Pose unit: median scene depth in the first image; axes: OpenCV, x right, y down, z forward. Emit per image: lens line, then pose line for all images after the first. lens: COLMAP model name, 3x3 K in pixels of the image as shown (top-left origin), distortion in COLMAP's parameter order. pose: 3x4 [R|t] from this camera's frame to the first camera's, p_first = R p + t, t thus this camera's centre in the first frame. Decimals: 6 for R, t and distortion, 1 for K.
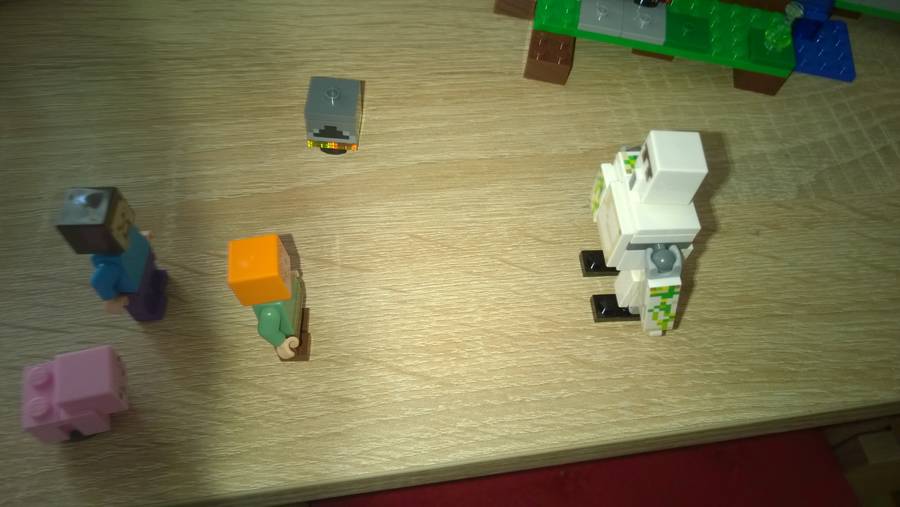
lens RADIAL K [[707.9, 0, 452.5], [0, 707.9, 255.7], [0, 0, 1]] dist [-0.000809, -0.039187]
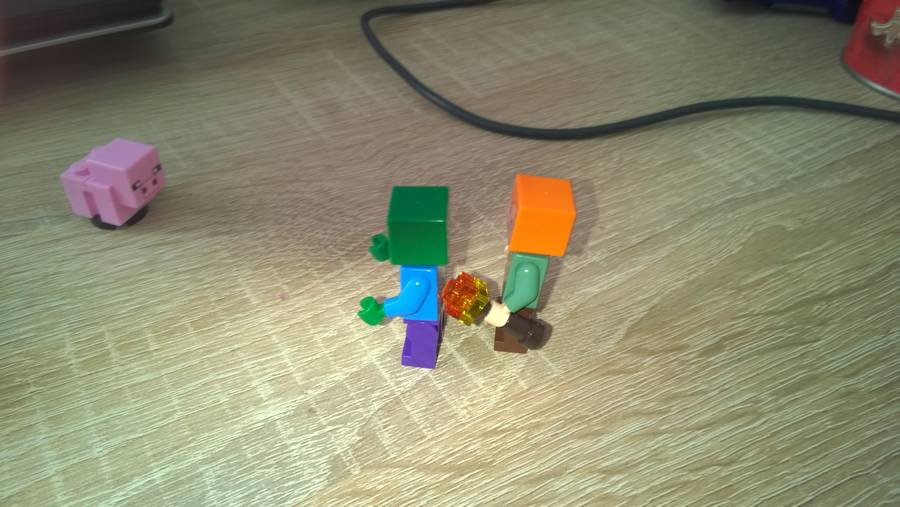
lens RADIAL K [[707.9, 0, 453.3], [0, 707.9, 255.6], [0, 0, 1]] dist [-0.000809, -0.039187]
pose [[0.925914, -0.294352, 0.236729, 0.496014], [0.349245, 0.905877, -0.239616, -0.076474], [-0.143915, 0.304540, 0.941565, 0.378183]]
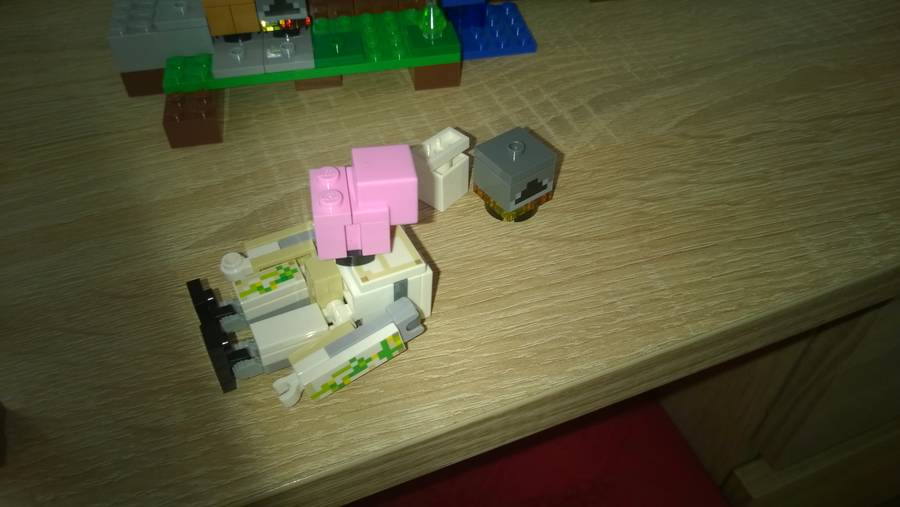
lens RADIAL K [[707.9, 0, 454.1], [0, 707.9, 254.6], [0, 0, 1]] dist [-0.000809, -0.039187]
pose [[0.971628, -0.221757, 0.082233, 0.399990], [0.233881, 0.952599, -0.194562, 0.162222], [-0.035190, 0.208275, 0.977437, 0.175652]]
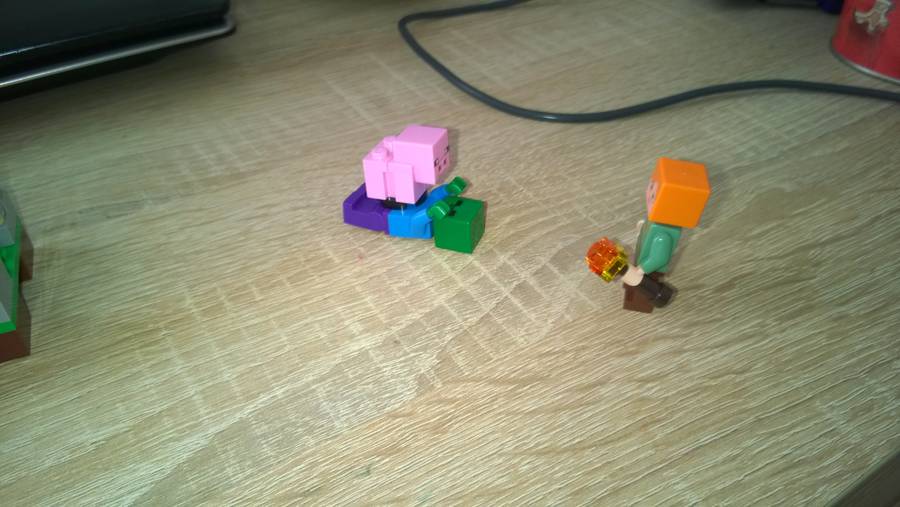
lens RADIAL K [[707.9, 0, 451.8], [0, 707.9, 258.9], [0, 0, 1]] dist [-0.000809, -0.039187]
pose [[0.918208, -0.320835, 0.232291, 0.393932], [0.374932, 0.893135, -0.248466, -0.014164], [-0.127751, 0.315237, 0.940375, 0.275822]]
